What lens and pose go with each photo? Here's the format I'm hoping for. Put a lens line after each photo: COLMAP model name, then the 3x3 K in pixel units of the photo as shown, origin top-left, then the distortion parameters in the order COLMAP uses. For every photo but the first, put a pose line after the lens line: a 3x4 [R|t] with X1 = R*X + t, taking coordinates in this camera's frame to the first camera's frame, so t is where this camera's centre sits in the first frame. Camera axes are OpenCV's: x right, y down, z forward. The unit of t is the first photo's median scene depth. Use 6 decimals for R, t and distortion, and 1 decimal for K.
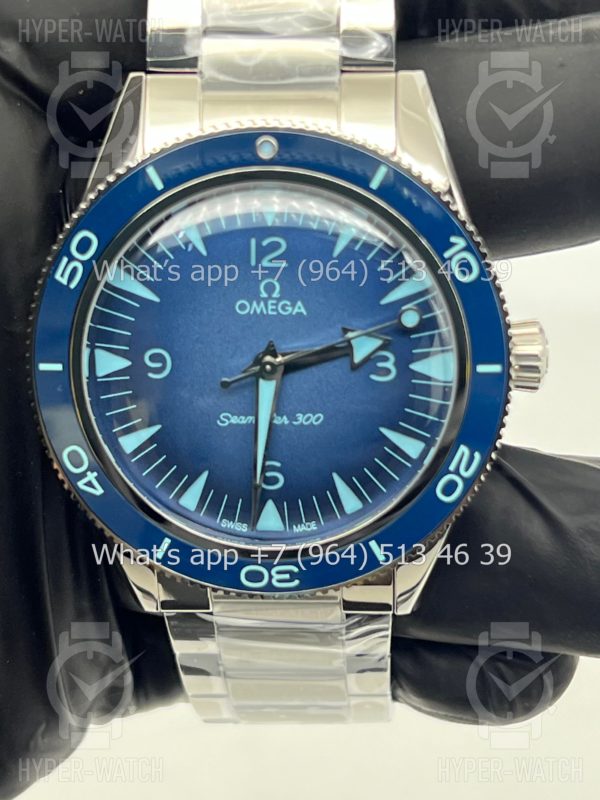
lens RADIAL K [[1847.7, 0, 300.0], [0, 1847.7, 400.0], [0, 0, 1]] dist [0.243306, -0.505115]
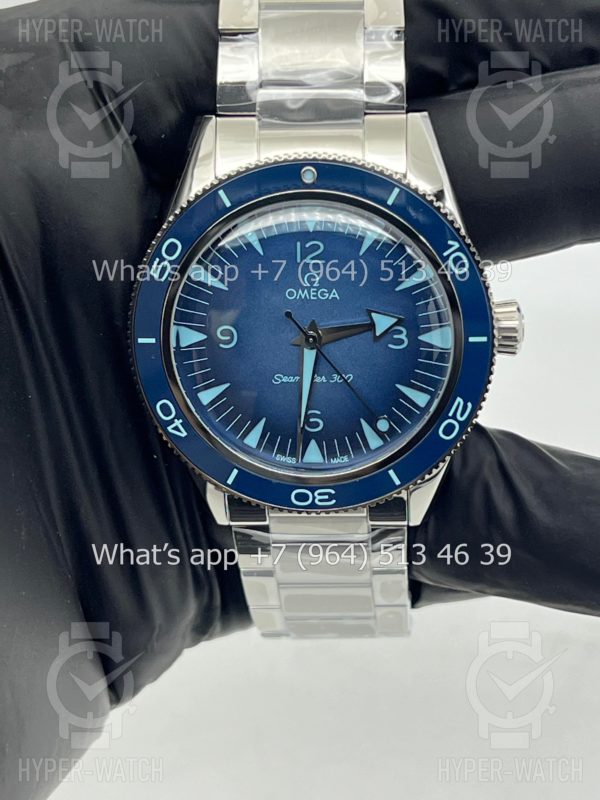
lens RADIAL K [[1847.7, 0, 300.0], [0, 1847.7, 400.0], [0, 0, 1]] dist [0.243306, -0.505115]
pose [[0.999812, -0.008083, -0.017632, -0.001939], [0.008762, 0.999209, 0.038780, -0.025512], [0.017304, -0.038927, 0.999092, -0.318496]]
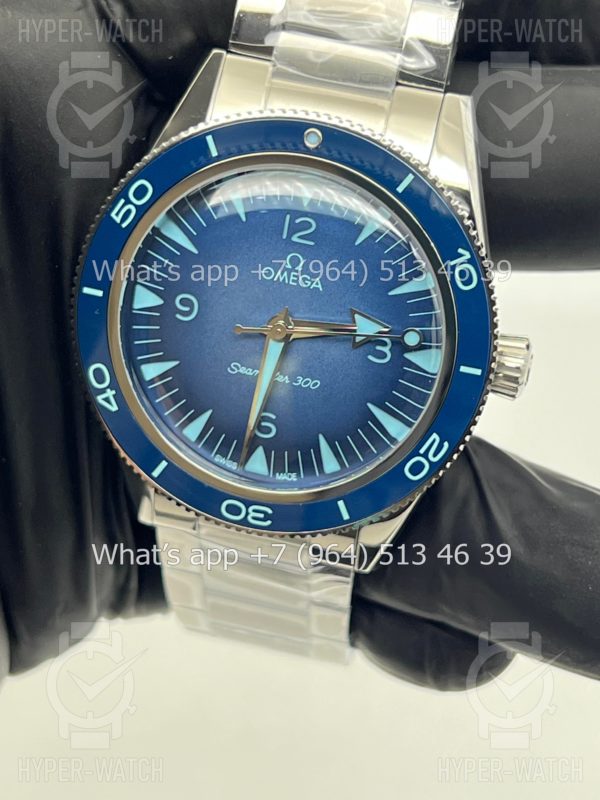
lens RADIAL K [[1847.7, 0, 300.0], [0, 1847.7, 400.0], [0, 0, 1]] dist [0.243306, -0.505115]
pose [[0.975848, 0.202111, -0.082896, 0.096037], [-0.200562, 0.979317, 0.026695, -0.008522], [0.086577, -0.009425, 0.996201, -0.118859]]
